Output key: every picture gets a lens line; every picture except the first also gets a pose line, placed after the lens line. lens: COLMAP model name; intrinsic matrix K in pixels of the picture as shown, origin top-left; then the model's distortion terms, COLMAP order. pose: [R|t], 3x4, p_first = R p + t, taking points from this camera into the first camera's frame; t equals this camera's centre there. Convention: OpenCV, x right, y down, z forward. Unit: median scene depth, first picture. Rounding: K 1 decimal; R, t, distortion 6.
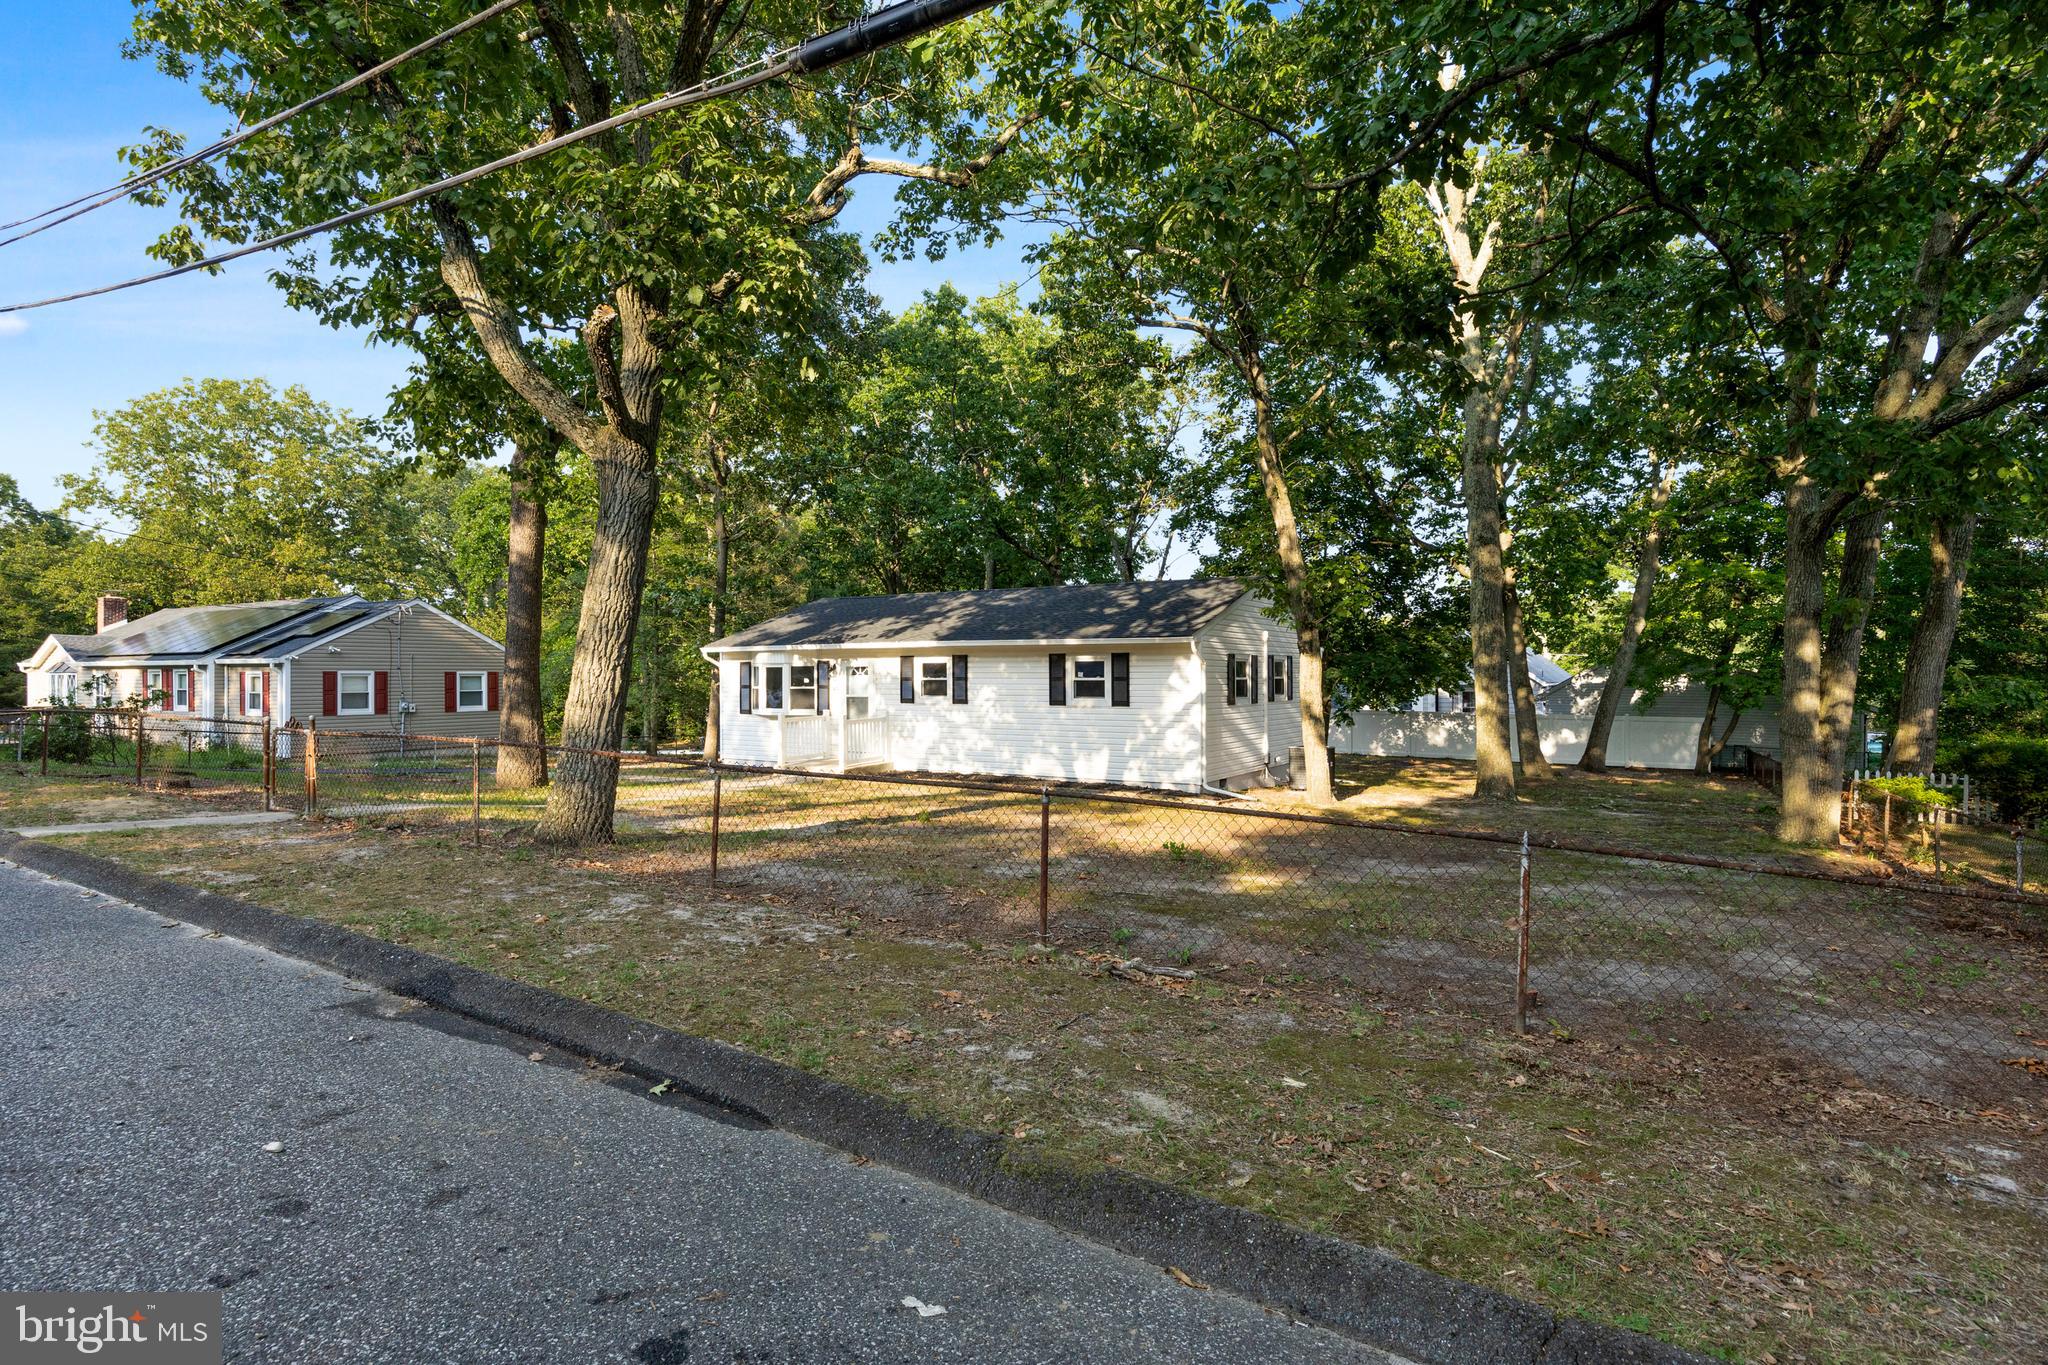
lens RADIAL K [[1090.3, 0, 1042.5], [0, 1090.3, 678.8], [0, 0, 1]] dist [-0.002618, -0.000113]
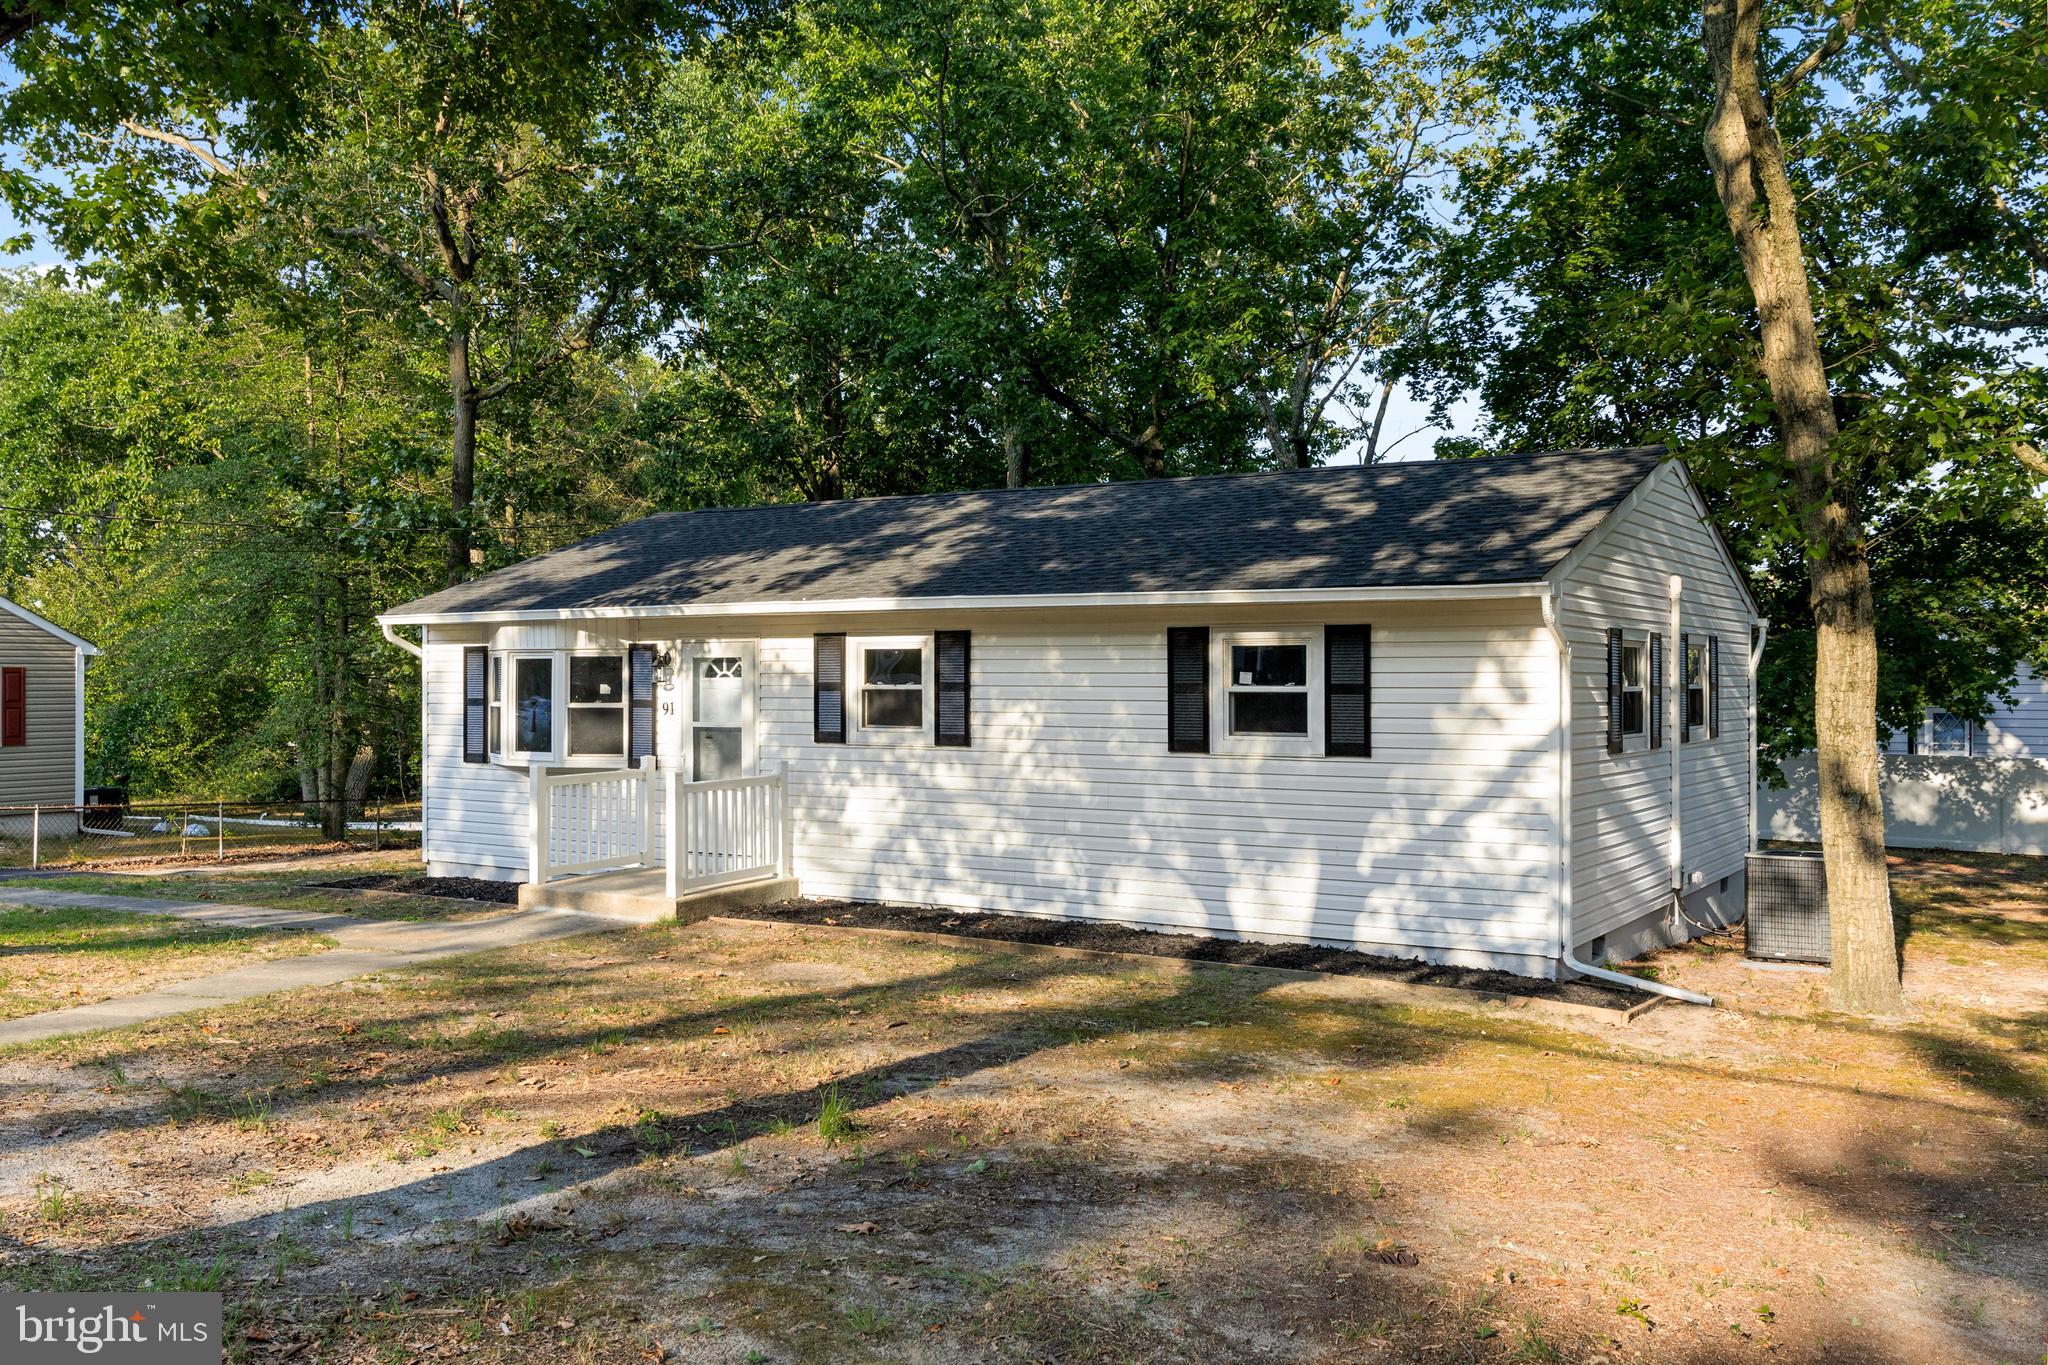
lens RADIAL K [[1848.4, 0, 1022.8], [0, 1848.4, 685.6], [0, 0, 1]] dist [-0.002654, 0.000773]
pose [[0.999188, 0.003356, -0.040139, -0.019108], [-0.003283, 0.999993, 0.001873, -0.001729], [0.040145, -0.001739, 0.999192, 0.276544]]
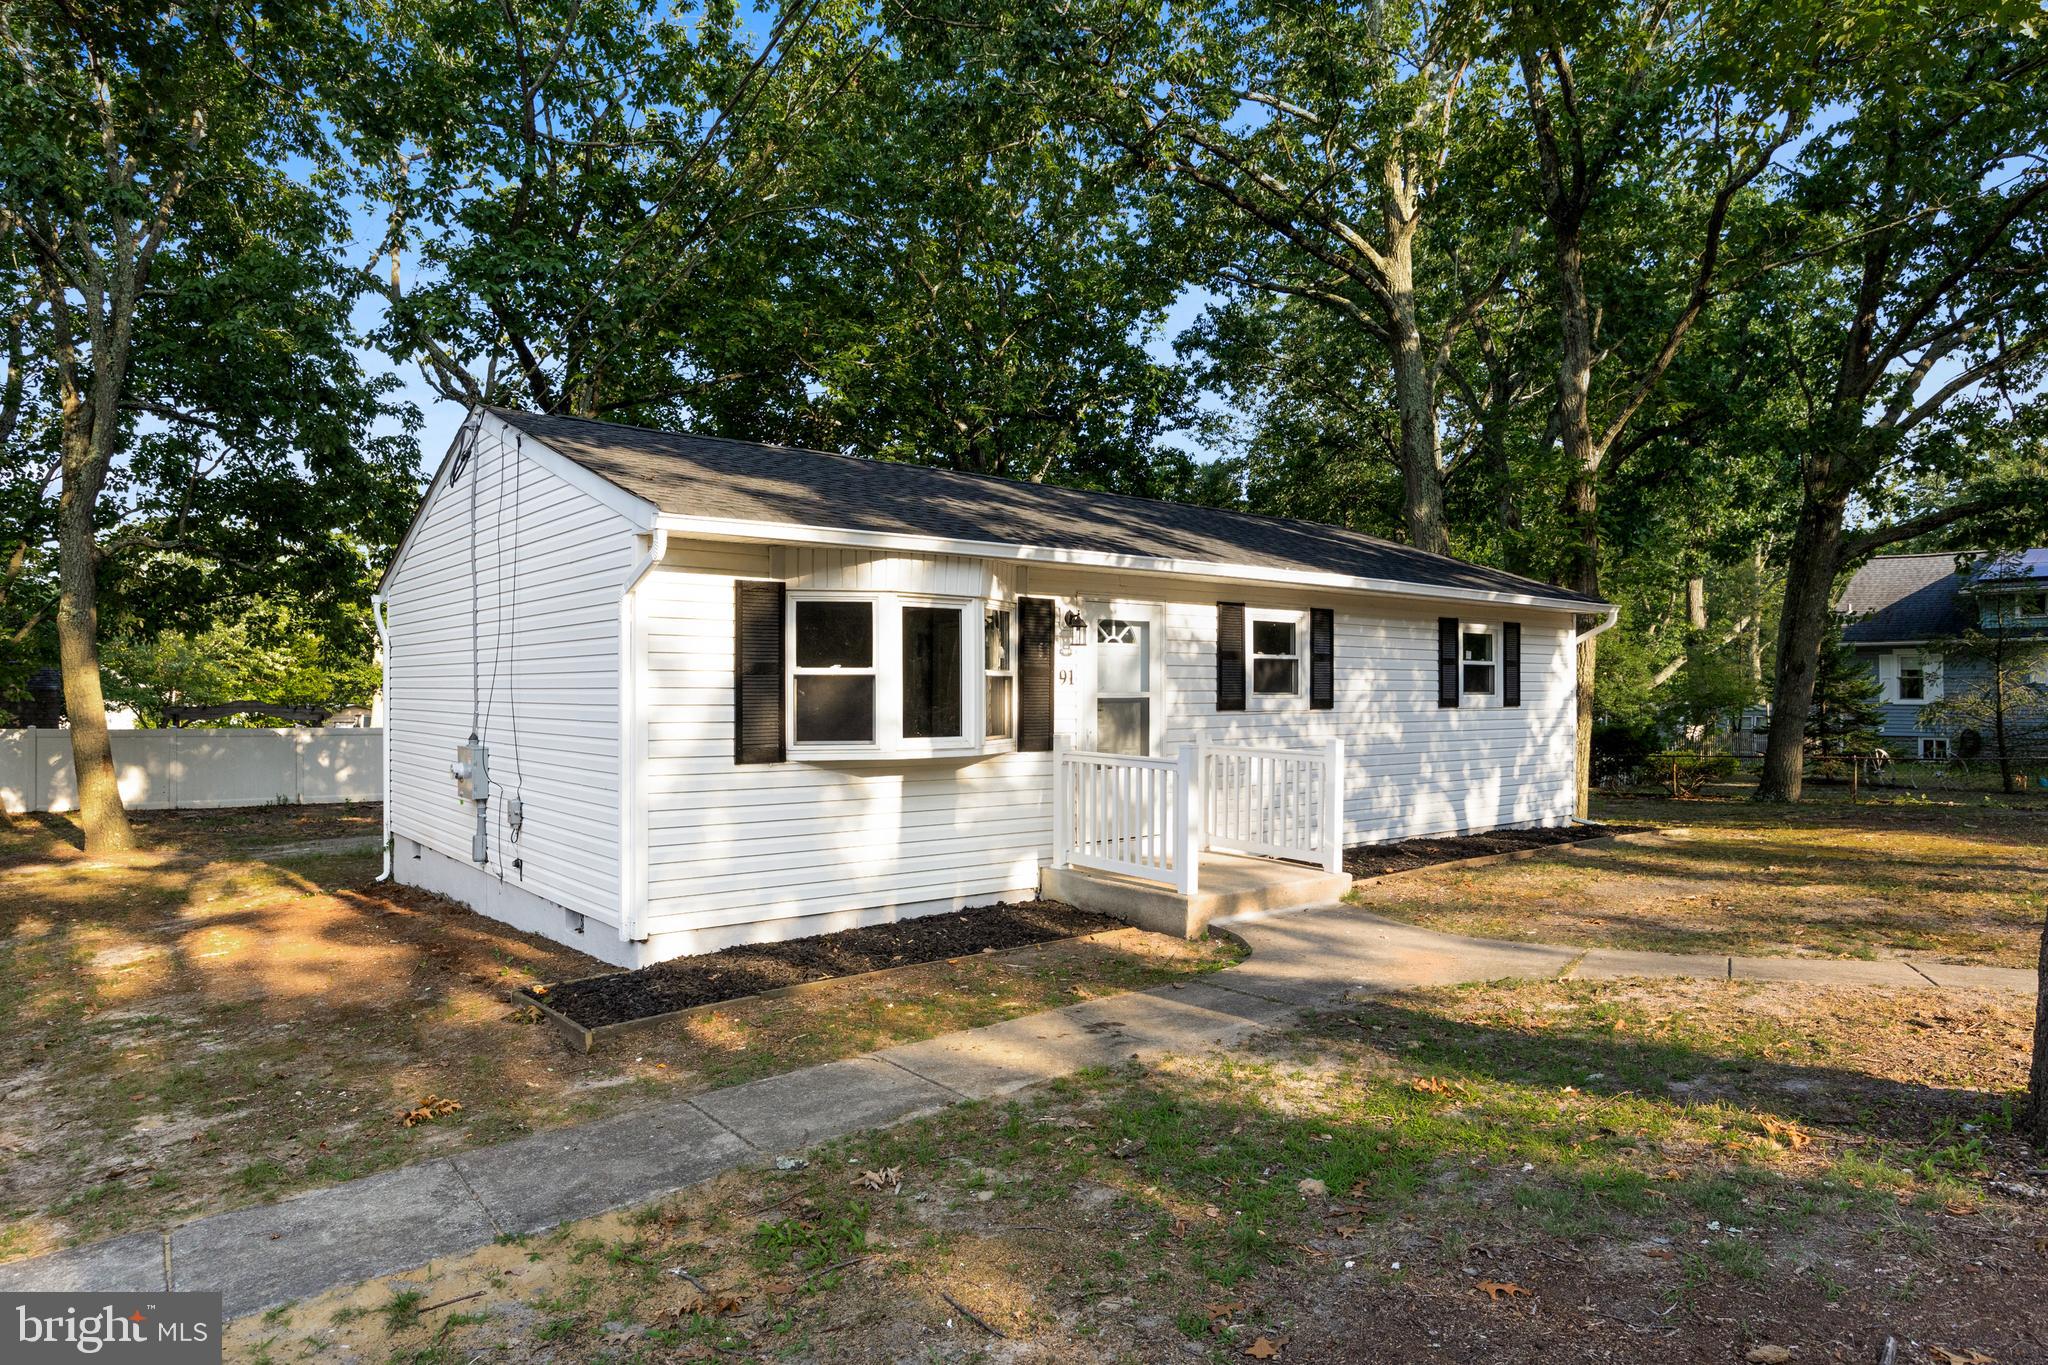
lens RADIAL K [[1190.9, 0, 1027.0], [0, 1190.9, 680.1], [0, 0, 1]] dist [0.000828, 0.000187]
pose [[0.346248, 0.005080, 0.938129, -0.603344], [-0.004346, 0.999983, -0.003811, 0.012612], [-0.938133, -0.002757, 0.346264, 0.910503]]
